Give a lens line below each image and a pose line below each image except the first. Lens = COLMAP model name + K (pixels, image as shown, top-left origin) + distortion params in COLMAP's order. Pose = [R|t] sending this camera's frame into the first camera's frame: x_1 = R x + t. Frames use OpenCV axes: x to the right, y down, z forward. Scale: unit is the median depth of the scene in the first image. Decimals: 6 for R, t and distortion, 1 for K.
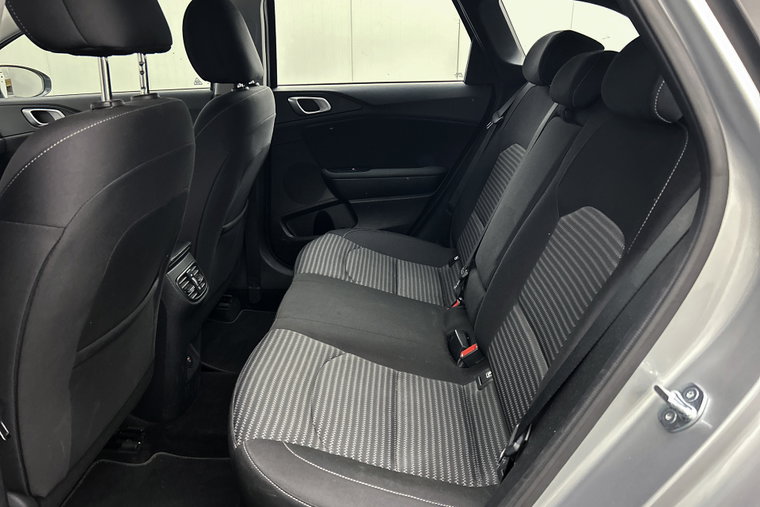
lens RADIAL K [[556.0, 0, 375.2], [0, 556.0, 263.6], [0, 0, 1]] dist [0.064314, -0.088039]
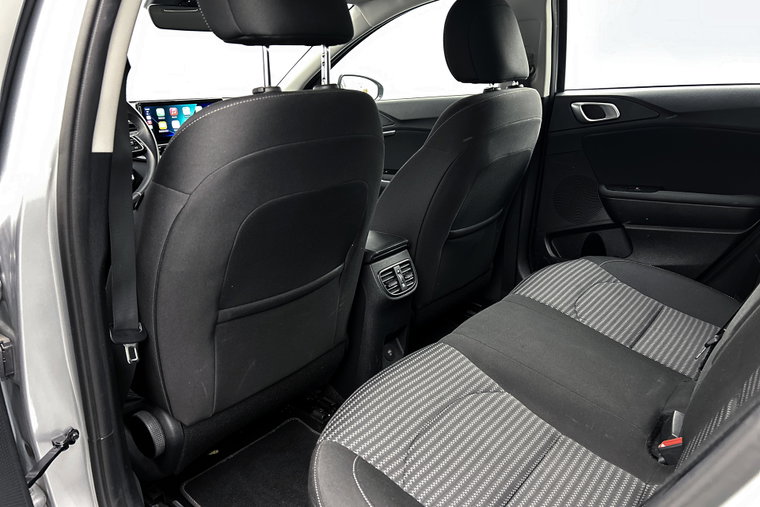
lens RADIAL K [[556.0, 0, 375.2], [0, 556.0, 263.6], [0, 0, 1]] dist [0.064314, -0.088039]
pose [[0.807227, 0.178449, -0.562620, 0.194919], [-0.192797, 0.980635, 0.034415, -0.018789], [0.557866, 0.080691, 0.825999, 0.138491]]
